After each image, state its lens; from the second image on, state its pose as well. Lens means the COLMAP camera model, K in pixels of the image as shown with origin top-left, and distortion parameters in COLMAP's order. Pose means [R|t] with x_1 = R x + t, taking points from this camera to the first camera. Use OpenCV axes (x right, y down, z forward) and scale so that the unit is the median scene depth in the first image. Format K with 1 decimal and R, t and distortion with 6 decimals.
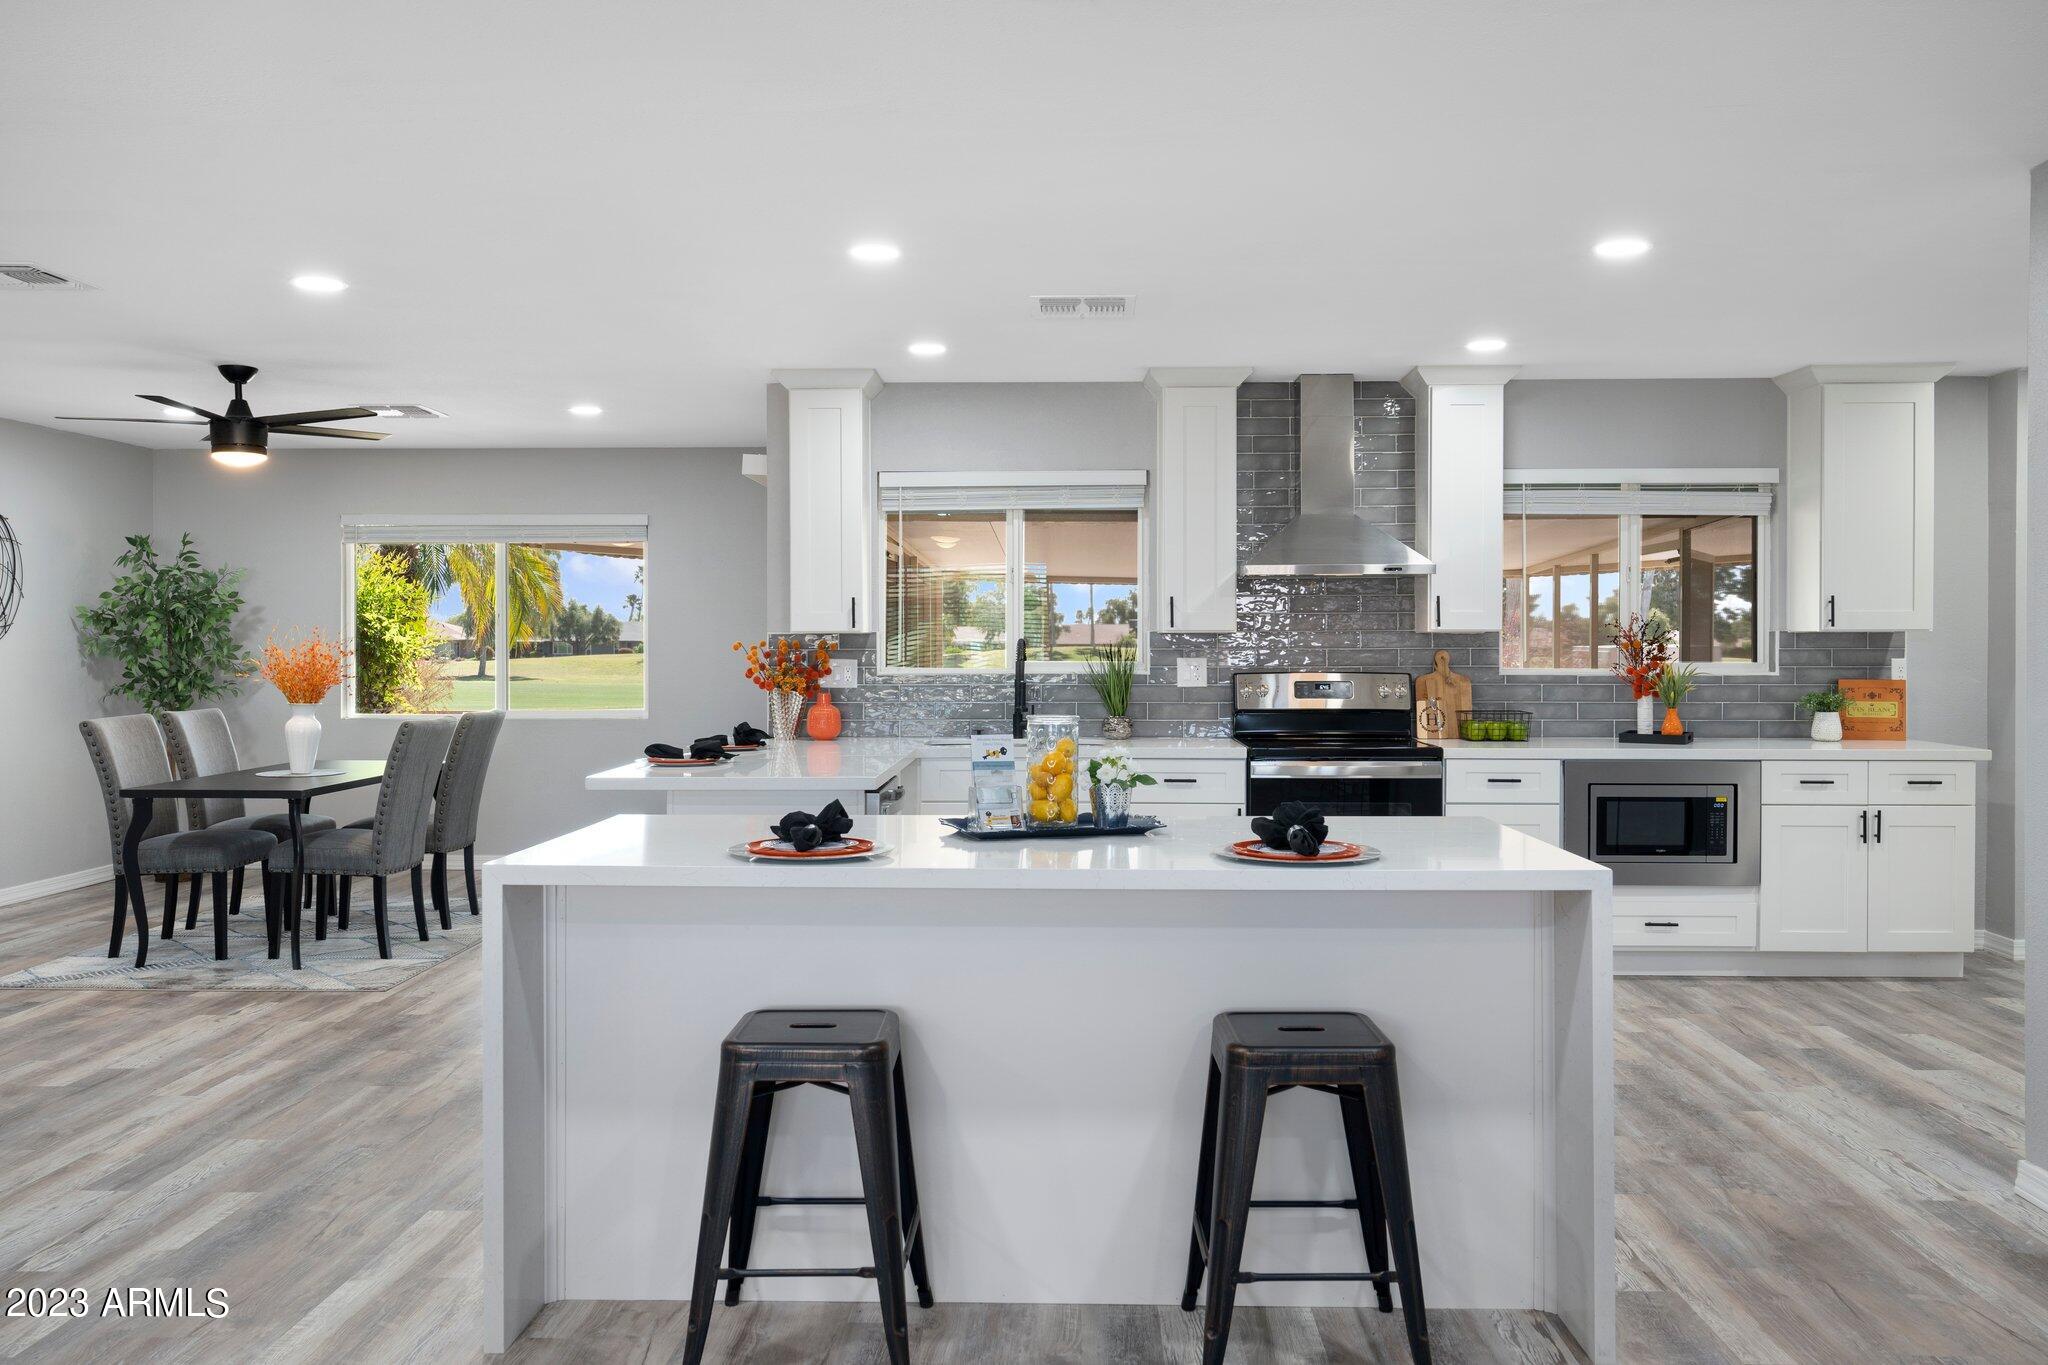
lens RADIAL K [[1612.4, 0, 1028.7], [0, 1612.4, 655.7], [0, 0, 1]] dist [0.001656, -0.000109]
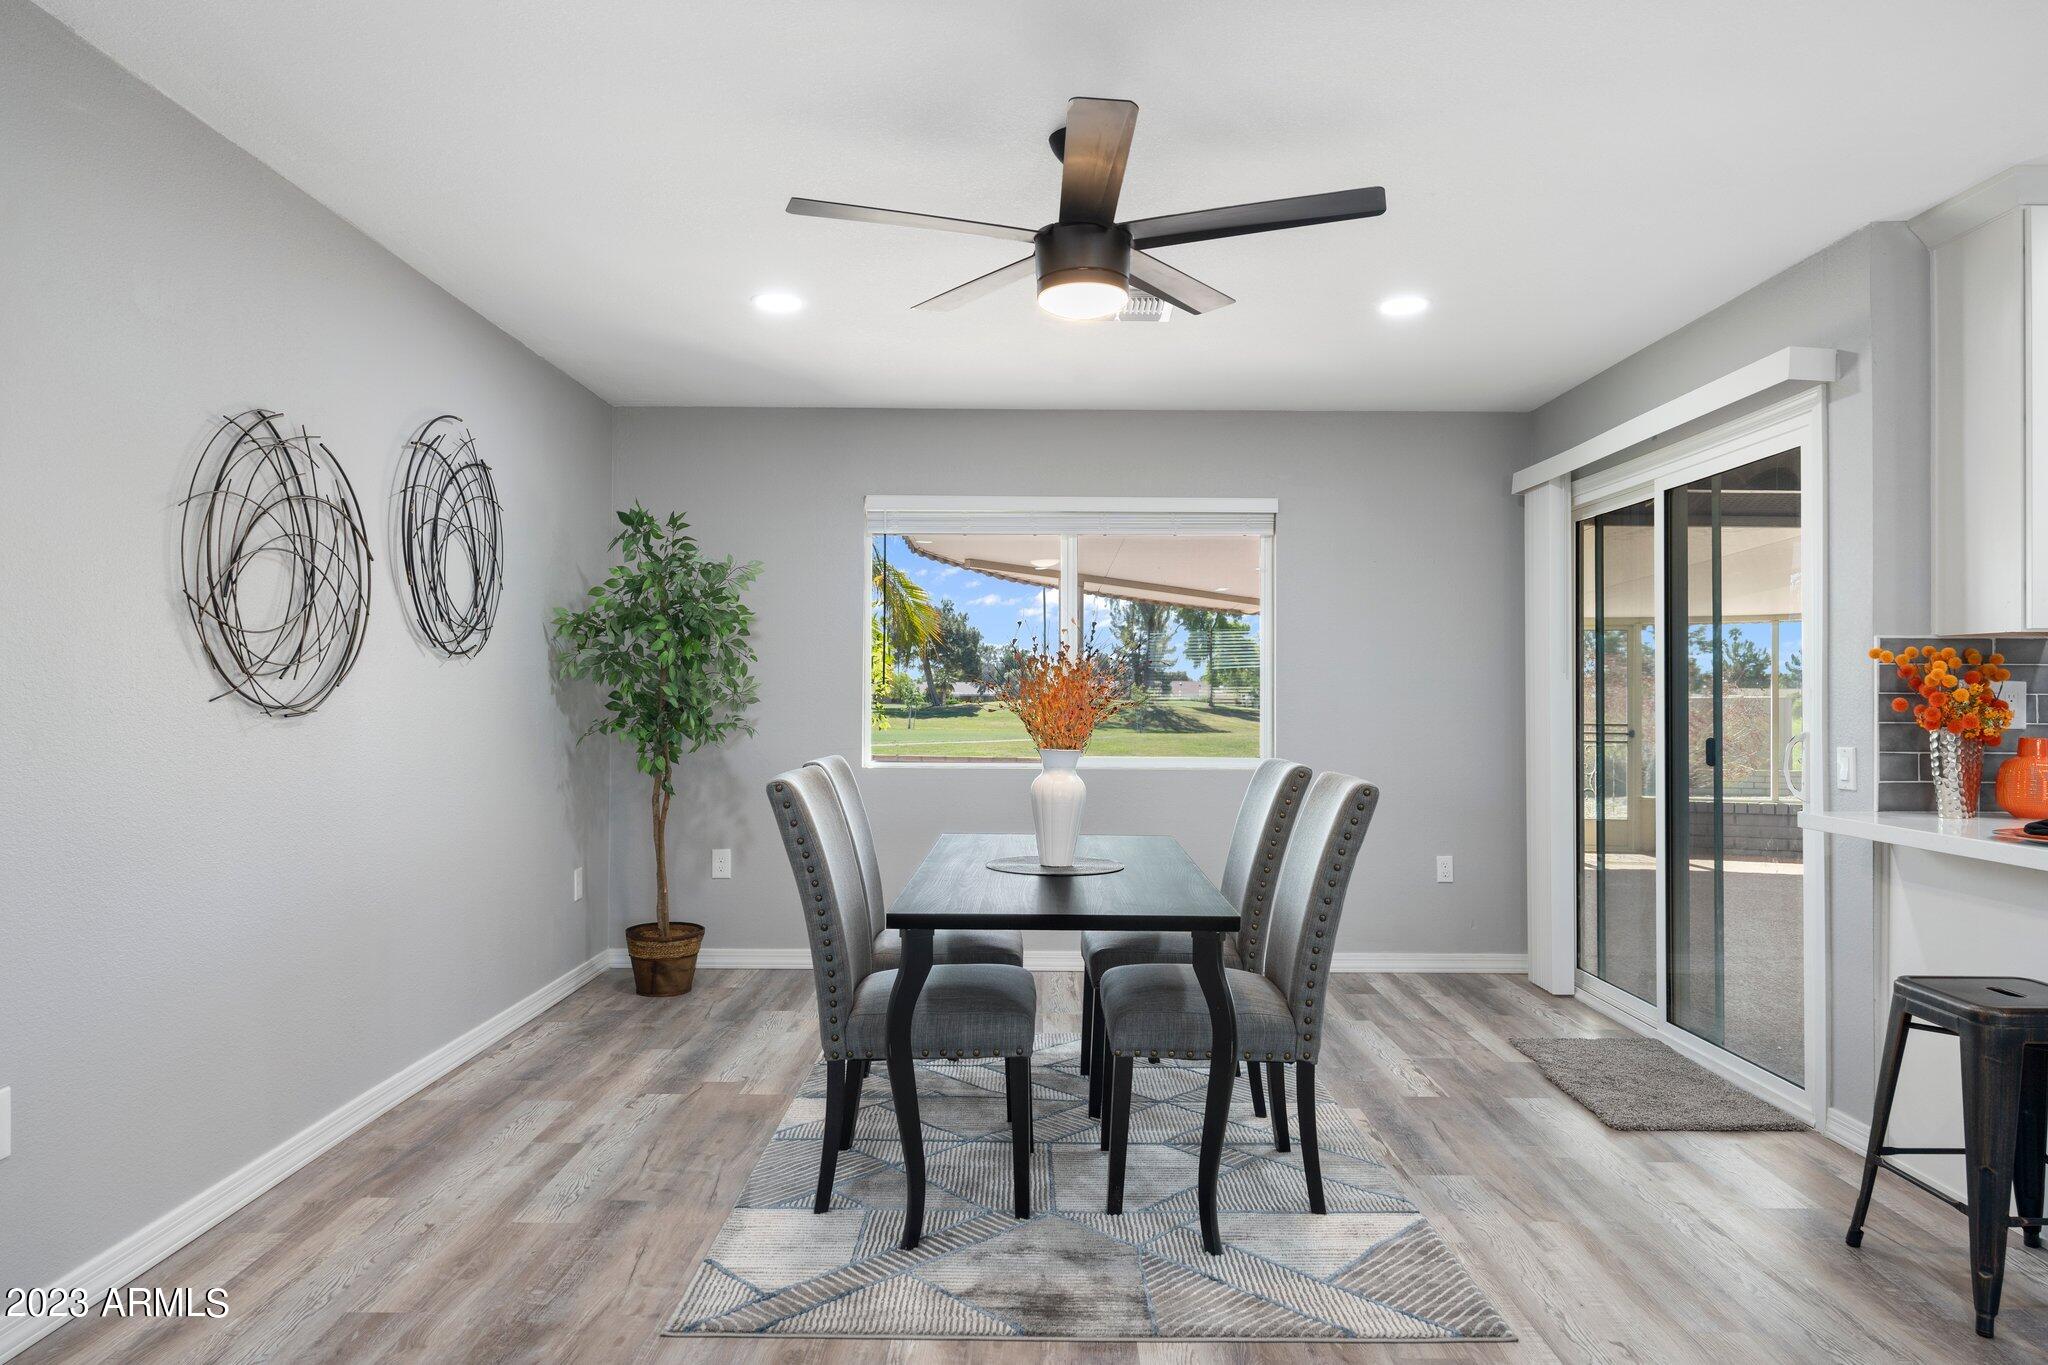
lens RADIAL K [[1283.9, 0, 1024.0], [0, 1283.9, 682.5], [0, 0, 1]] dist [-0.004835, -0.001082]
pose [[0.999762, 0.005978, 0.020960, -0.503754], [-0.005571, 0.999796, -0.019432, 0.015132], [-0.021072, 0.019311, 0.999591, 0.554005]]
